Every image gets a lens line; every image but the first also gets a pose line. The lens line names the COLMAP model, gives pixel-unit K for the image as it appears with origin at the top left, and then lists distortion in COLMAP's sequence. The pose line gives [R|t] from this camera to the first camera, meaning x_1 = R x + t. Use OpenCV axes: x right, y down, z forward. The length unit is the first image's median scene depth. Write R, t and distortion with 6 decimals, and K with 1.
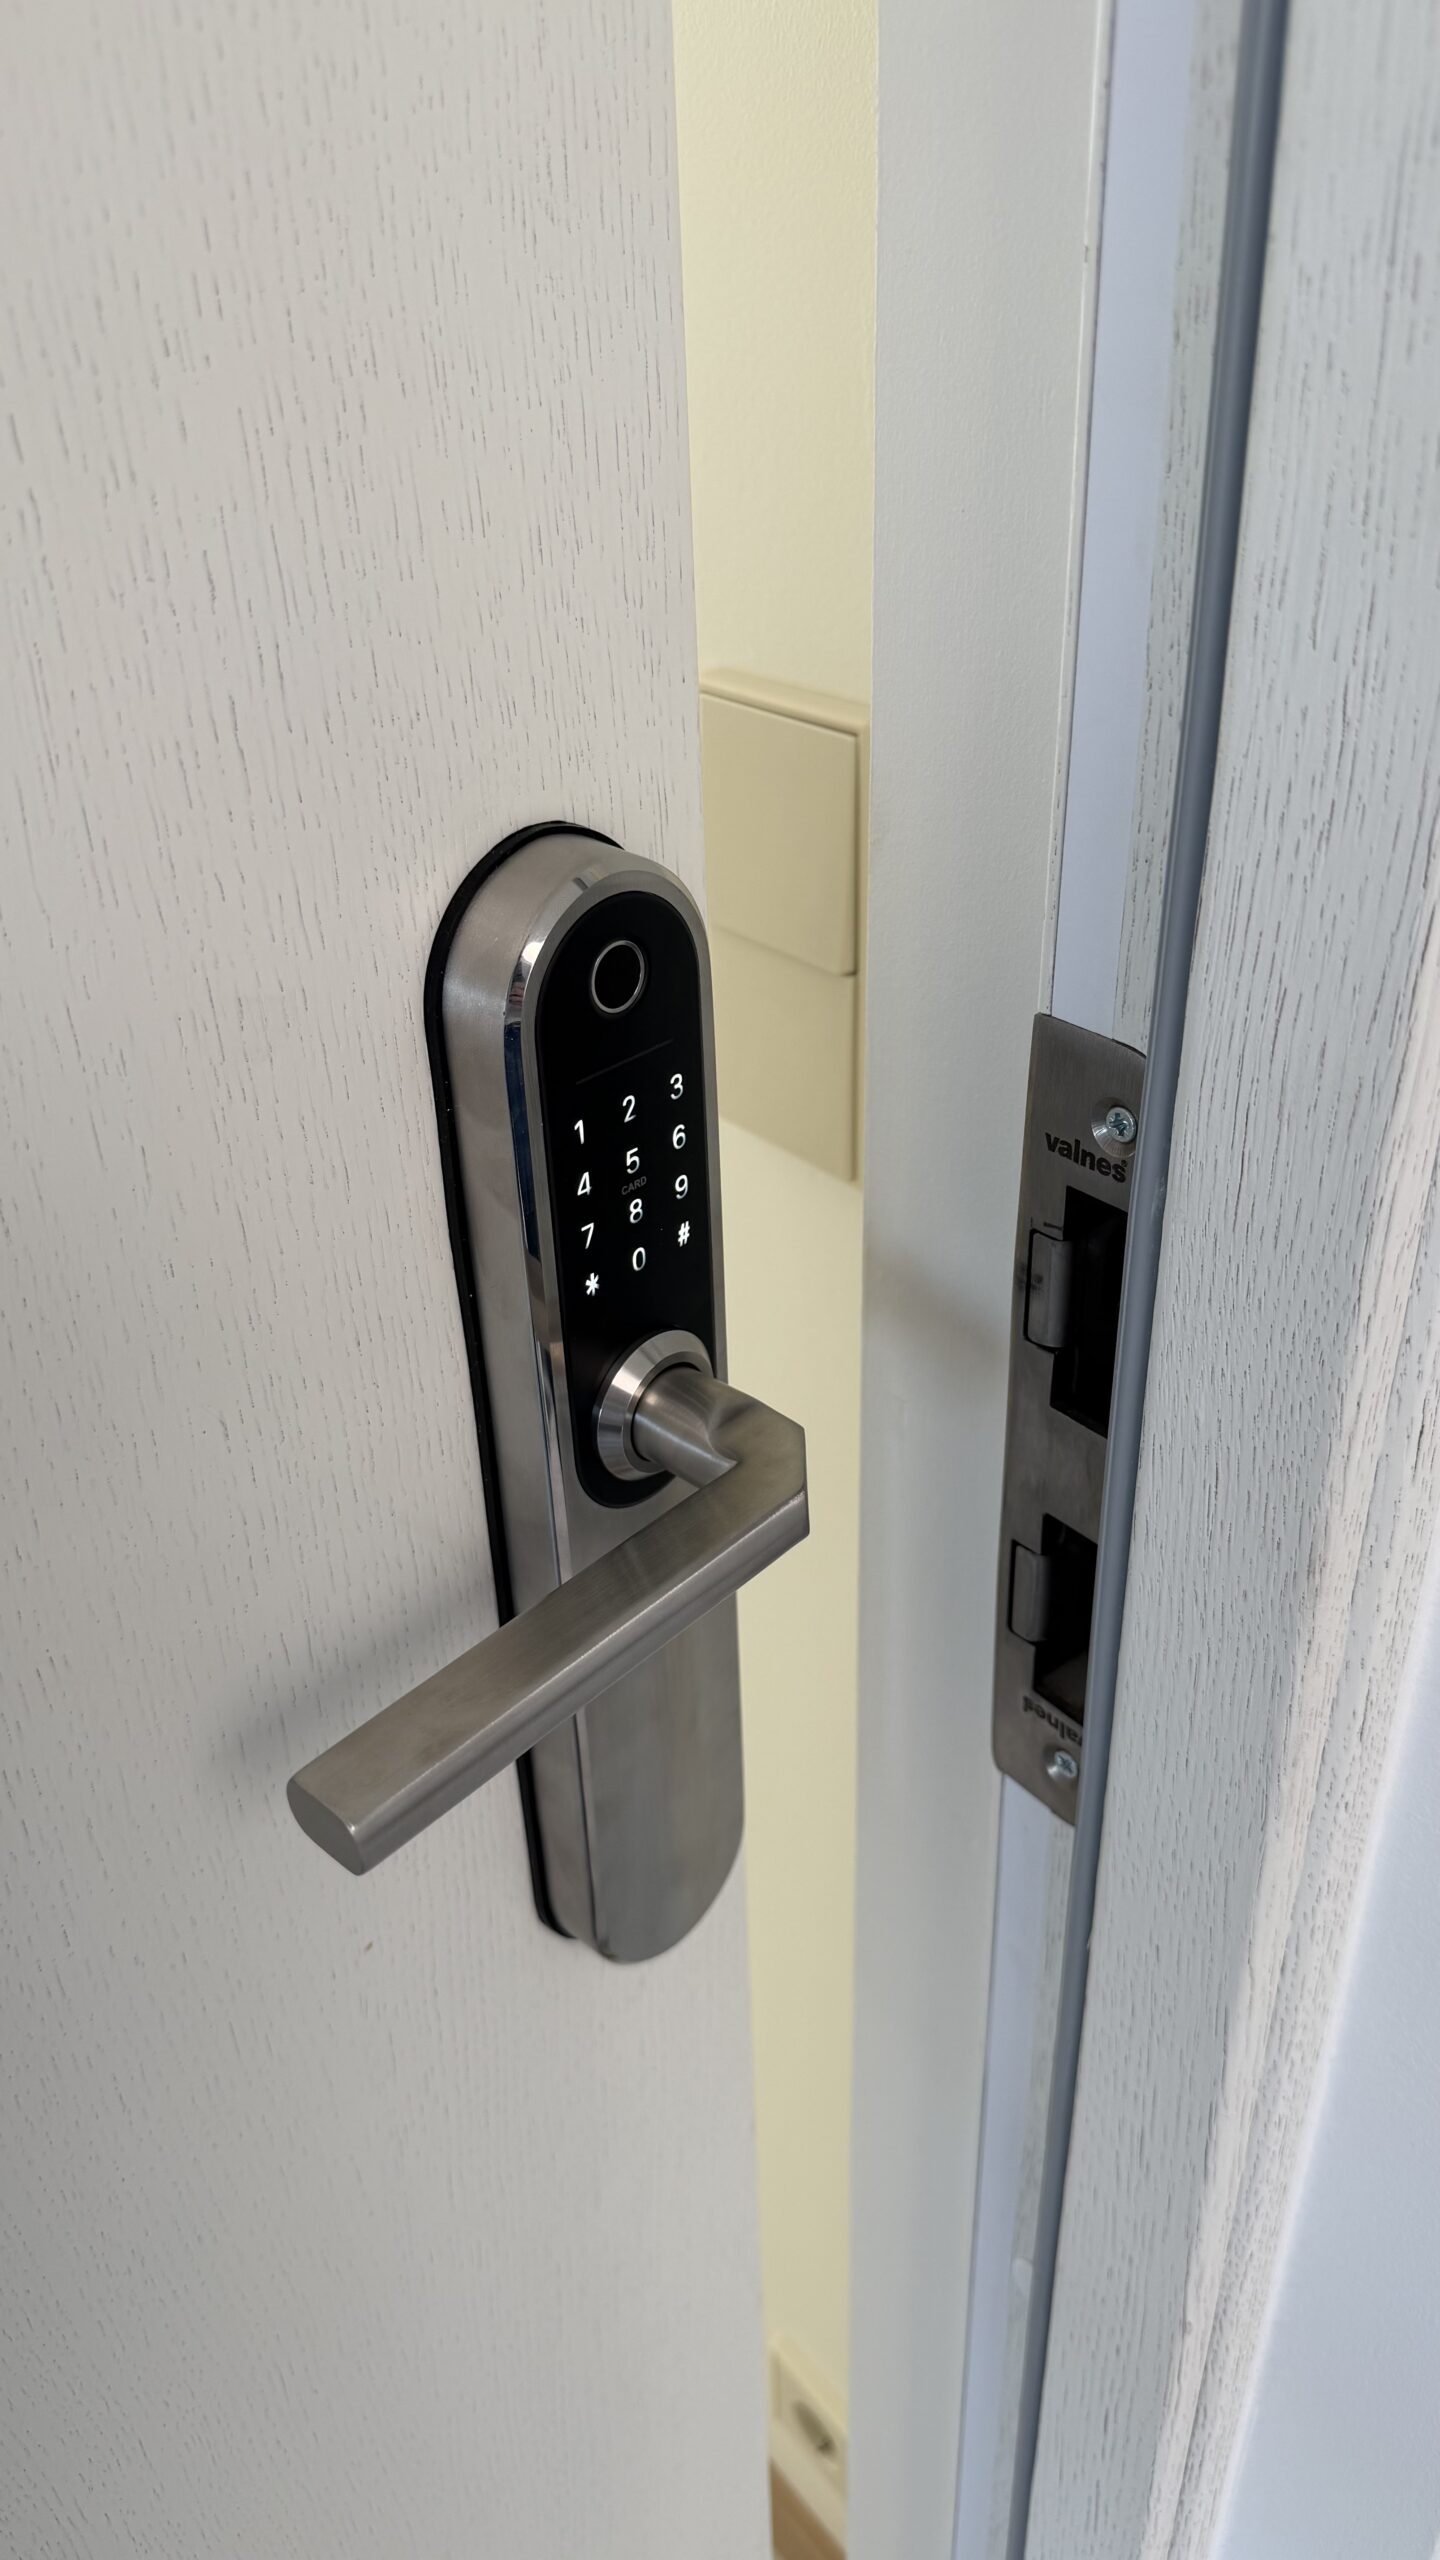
lens RADIAL K [[1924.4, 0, 731.1], [0, 1924.4, 1291.0], [0, 0, 1]] dist [-0.051782, -0.005006]
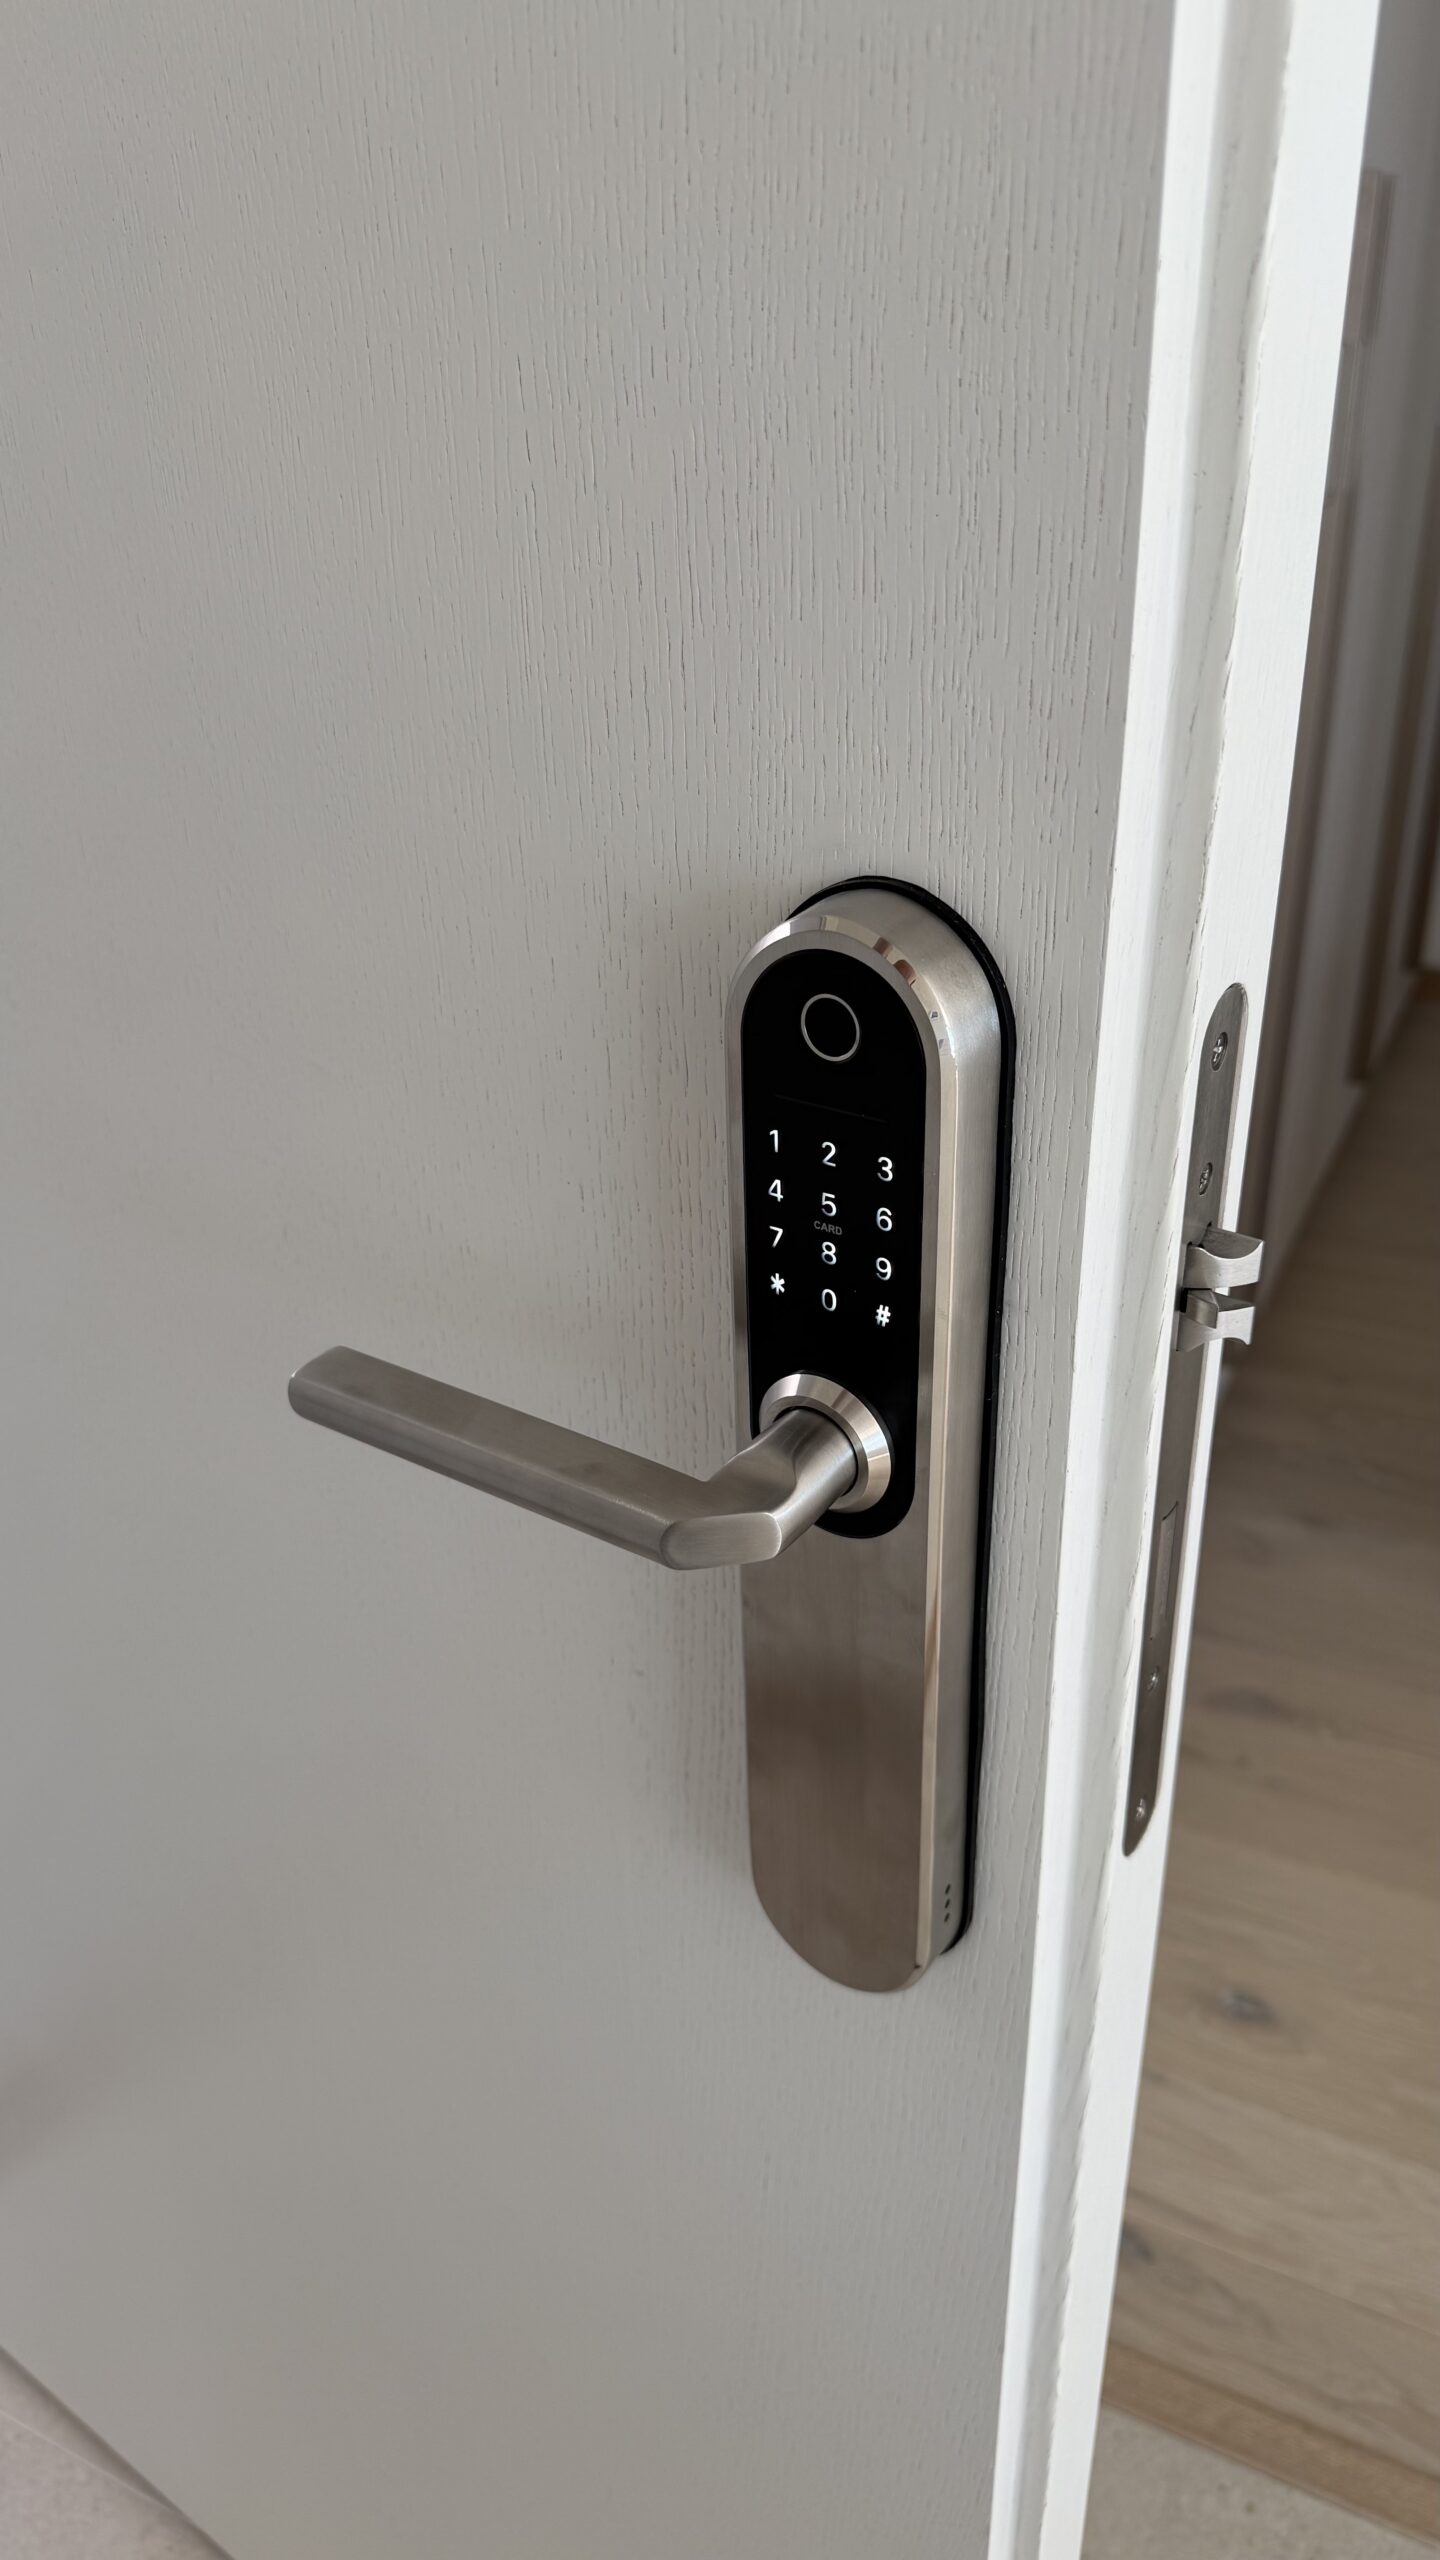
lens RADIAL K [[1924.4, 0, 721.5], [0, 1924.4, 1287.0], [0, 0, 1]] dist [-0.051782, -0.005006]
pose [[0.122789, 0.496501, -0.859308, 0.985554], [-0.480474, 0.787361, 0.386274, -0.466461], [0.868371, 0.365445, 0.335235, 0.702933]]
